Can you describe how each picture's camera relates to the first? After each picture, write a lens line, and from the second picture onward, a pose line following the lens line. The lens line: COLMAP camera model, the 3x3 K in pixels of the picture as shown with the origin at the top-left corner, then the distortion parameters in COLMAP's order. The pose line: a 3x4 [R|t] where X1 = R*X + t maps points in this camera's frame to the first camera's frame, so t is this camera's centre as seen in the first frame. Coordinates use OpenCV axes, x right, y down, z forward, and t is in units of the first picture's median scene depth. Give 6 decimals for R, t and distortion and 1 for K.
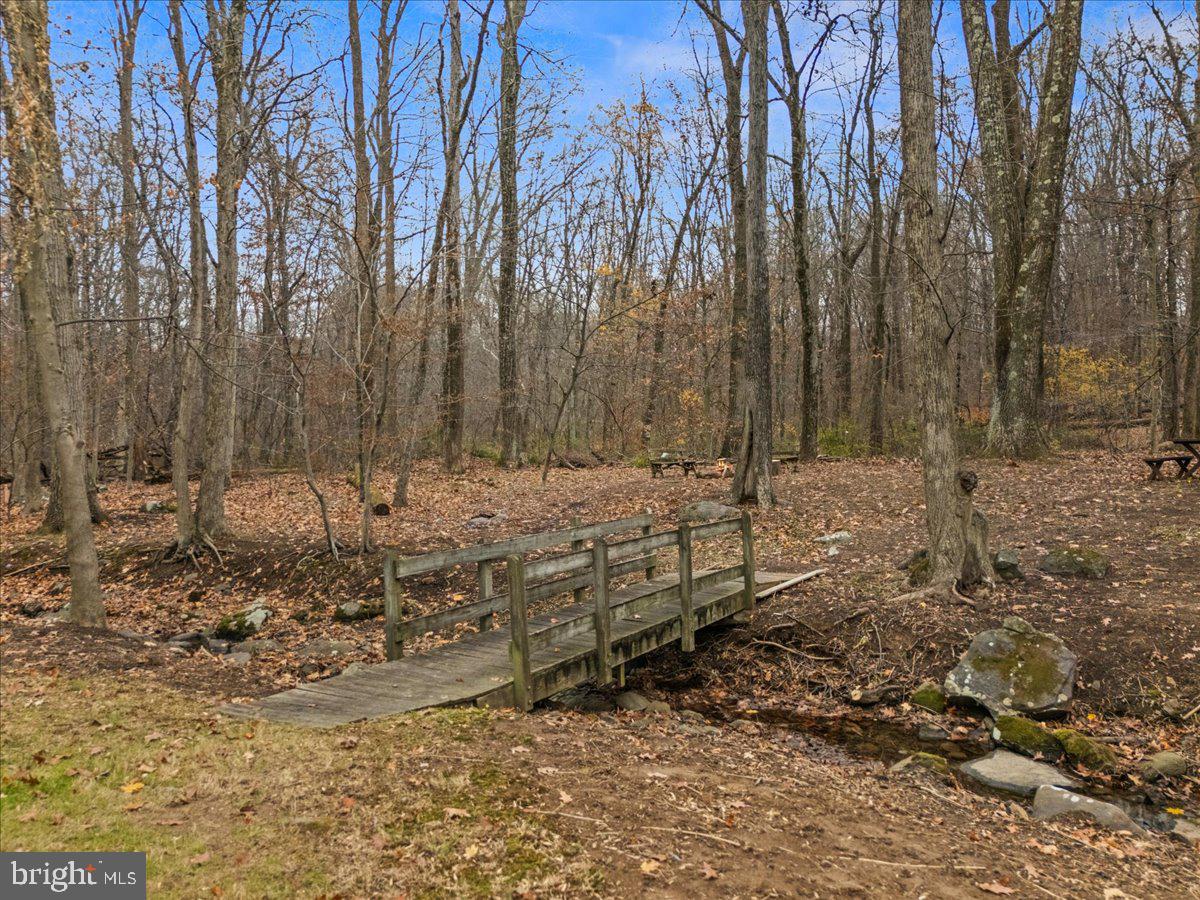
lens RADIAL K [[890.0, 0, 597.7], [0, 890.0, 414.3], [0, 0, 1]] dist [0.065295, -0.059345]
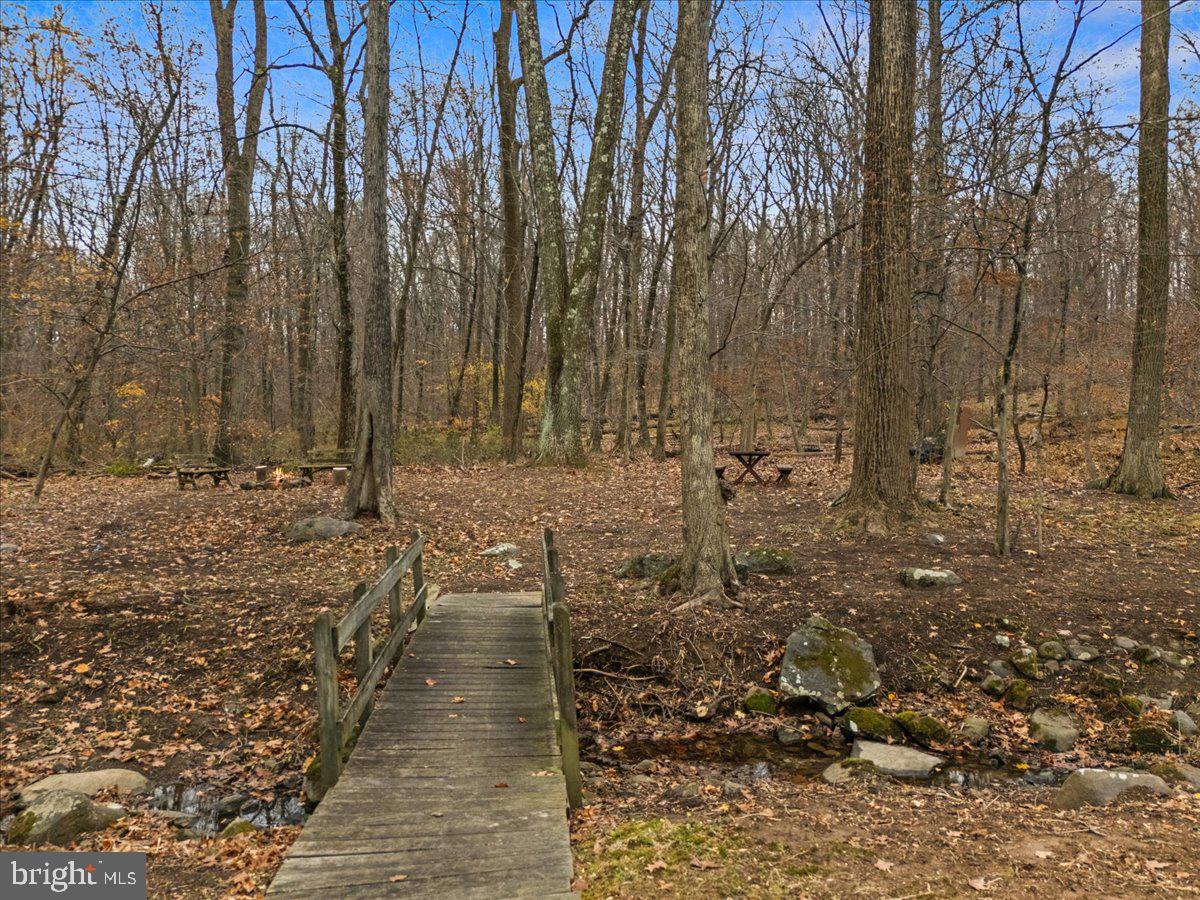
lens RADIAL K [[890.0, 0, 596.0], [0, 890.0, 464.1], [0, 0, 1]] dist [0.065295, -0.059345]
pose [[0.794143, 0.005387, 0.607707, -0.205706], [-0.035194, 0.998690, 0.037138, 0.005440], [-0.606711, -0.050880, 0.793292, 0.158432]]
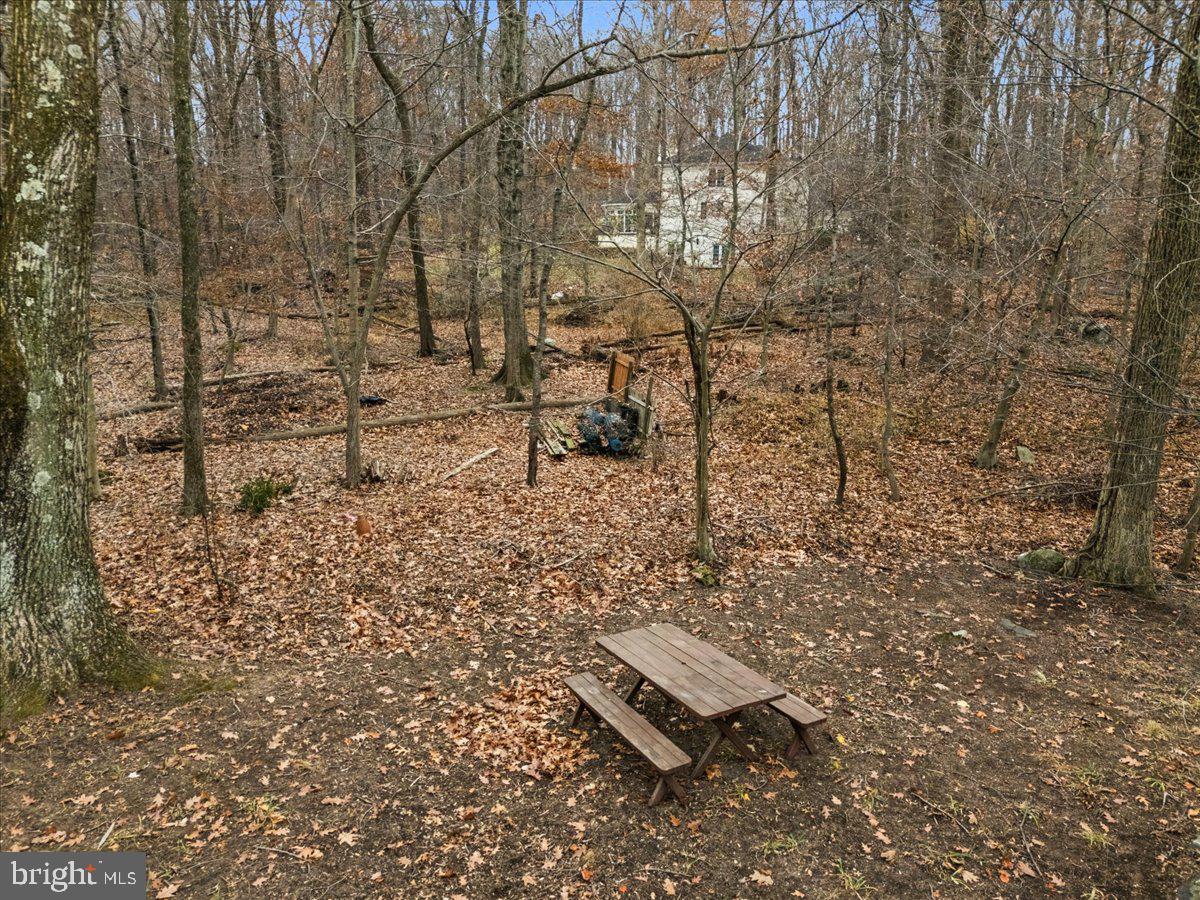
lens RADIAL K [[890.0, 0, 592.6], [0, 890.0, 448.3], [0, 0, 1]] dist [0.065295, -0.059345]
pose [[0.221925, -0.176651, 0.958928, 0.190430], [-0.025847, 0.982041, 0.186890, -0.174503], [-0.974721, -0.066261, 0.213374, 0.892794]]
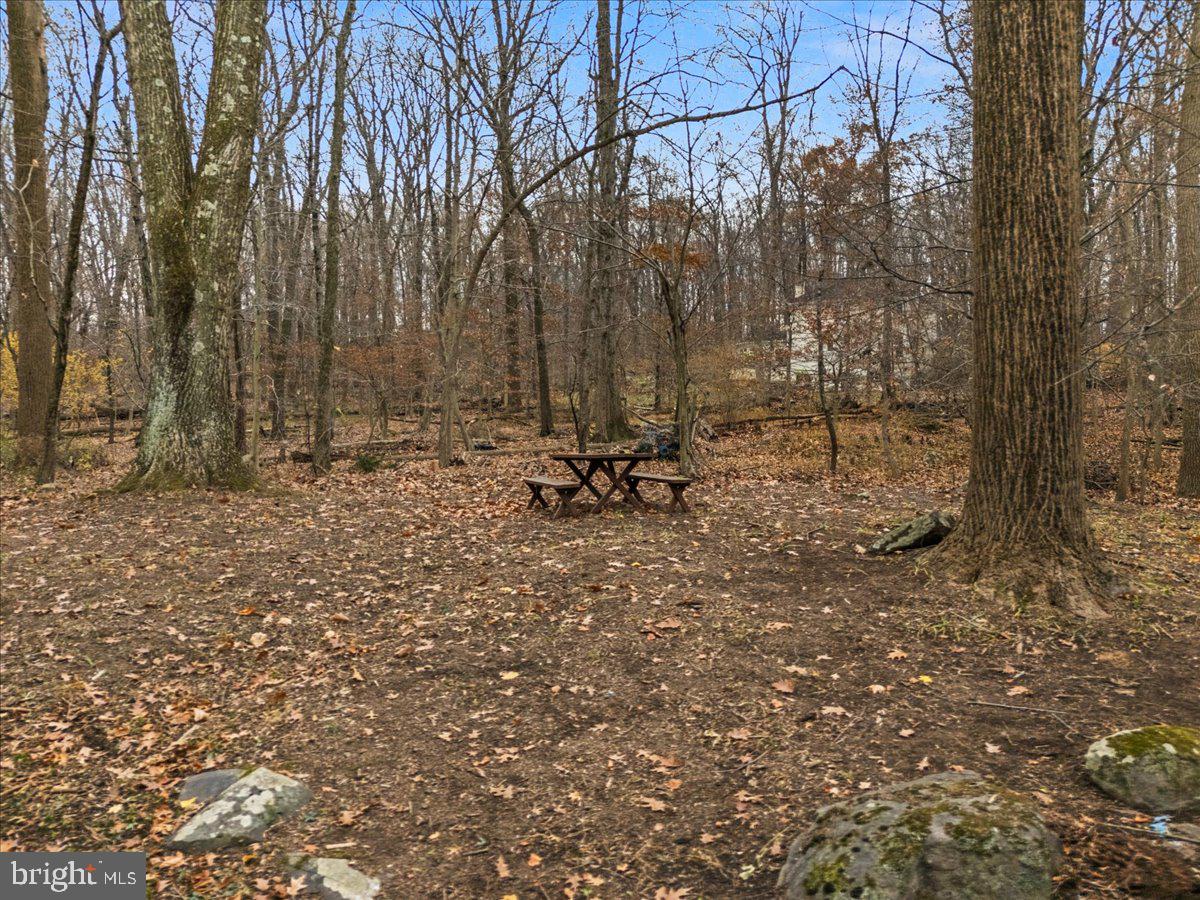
lens RADIAL K [[890.0, 0, 597.5], [0, 890.0, 448.2], [0, 0, 1]] dist [0.065295, -0.059345]
pose [[0.400285, -0.004417, 0.916380, 0.033580], [-0.018377, 0.999749, 0.012847, 0.012715], [-0.916206, -0.021983, 0.400103, 0.676733]]
